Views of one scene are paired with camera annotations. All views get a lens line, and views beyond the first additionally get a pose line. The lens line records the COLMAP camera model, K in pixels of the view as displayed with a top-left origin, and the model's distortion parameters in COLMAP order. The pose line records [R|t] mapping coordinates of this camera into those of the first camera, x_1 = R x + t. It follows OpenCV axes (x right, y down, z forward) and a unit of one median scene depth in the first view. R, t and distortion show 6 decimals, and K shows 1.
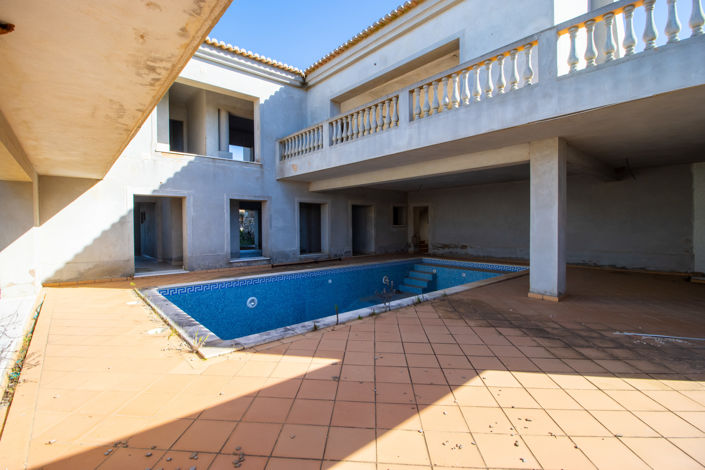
lens RADIAL K [[324.5, 0, 352.8], [0, 324.5, 231.5], [0, 0, 1]] dist [-0.036194, -0.001747]
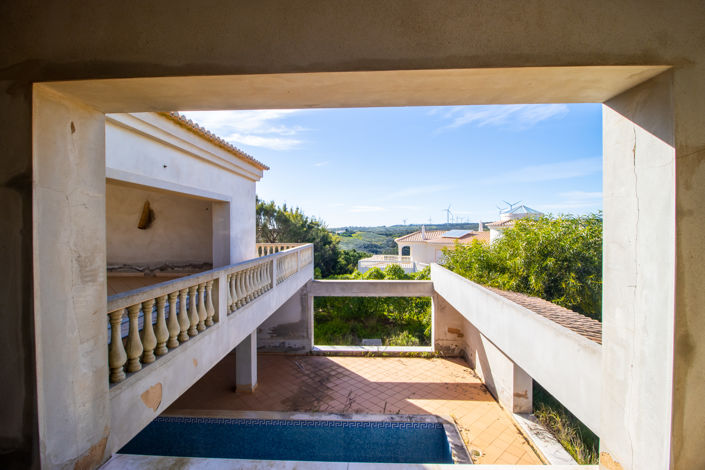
lens RADIAL K [[324.5, 0, 353.5], [0, 324.5, 234.7], [0, 0, 1]] dist [-0.036194, -0.001747]
pose [[-0.730608, 0.001351, 0.682796, -1.440840], [0.023044, 0.999477, 0.022680, -0.968316], [-0.682408, 0.032305, -0.730257, 2.961358]]
